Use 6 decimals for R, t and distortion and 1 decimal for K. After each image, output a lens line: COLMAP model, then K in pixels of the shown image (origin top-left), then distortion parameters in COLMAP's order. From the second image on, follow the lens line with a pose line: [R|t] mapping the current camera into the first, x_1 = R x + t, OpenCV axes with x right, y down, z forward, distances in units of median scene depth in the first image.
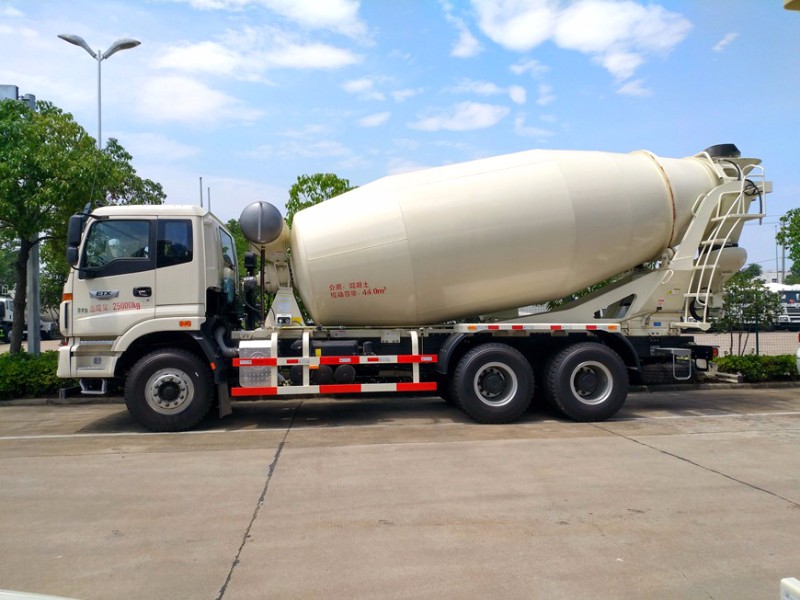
lens RADIAL K [[610.6, 0, 372.6], [0, 610.6, 300.0], [0, 0, 1]] dist [0.016492, -0.004076]
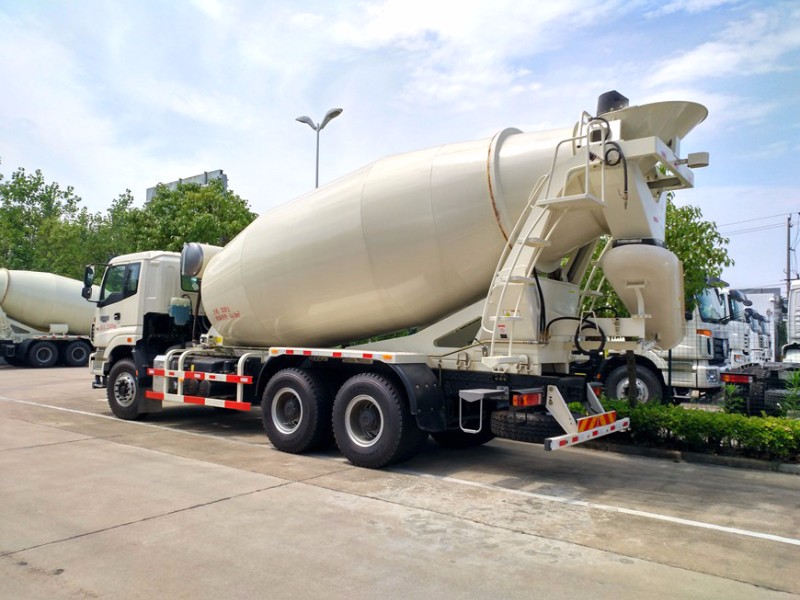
lens RADIAL K [[610.6, 0, 372.6], [0, 610.6, 300.0], [0, 0, 1]] dist [0.016492, -0.004076]
pose [[0.710075, -0.021121, -0.703809, 0.994787], [-0.006706, 0.999302, -0.036754, -0.003354], [0.704094, 0.030818, 0.709438, 0.410440]]
